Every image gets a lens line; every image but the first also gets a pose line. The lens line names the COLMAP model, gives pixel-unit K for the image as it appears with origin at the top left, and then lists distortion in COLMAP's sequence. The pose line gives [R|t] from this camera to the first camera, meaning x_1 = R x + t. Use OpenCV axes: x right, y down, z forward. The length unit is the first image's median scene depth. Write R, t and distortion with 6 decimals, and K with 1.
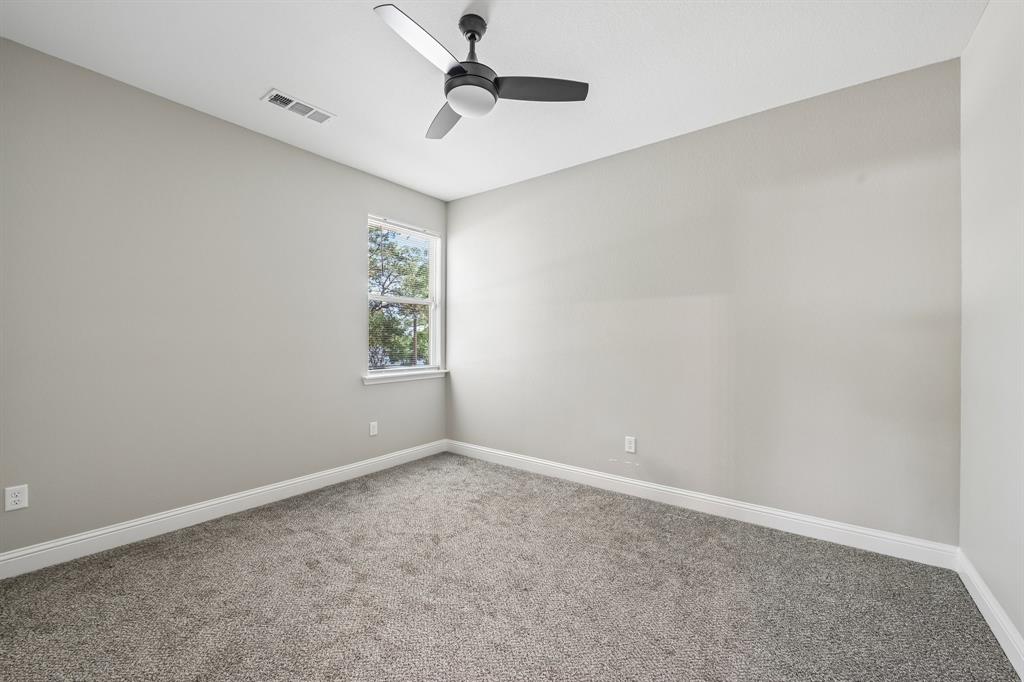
lens RADIAL K [[408.5, 0, 506.1], [0, 408.5, 338.9], [0, 0, 1]] dist [-0.007135, 0.000124]
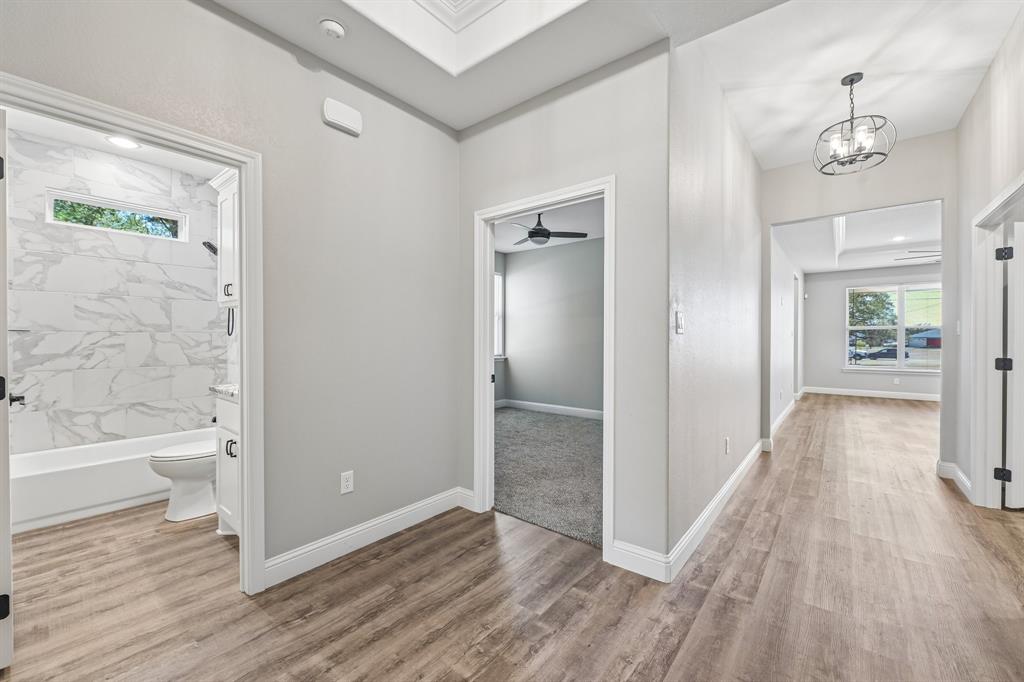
lens RADIAL K [[408.5, 0, 506.3], [0, 408.5, 339.8], [0, 0, 1]] dist [-0.007135, 0.000124]
pose [[0.999382, -0.006925, -0.034453, -0.086784], [0.007232, 0.999935, 0.008791, -0.006483], [0.034390, -0.009035, 0.999368, -0.641899]]
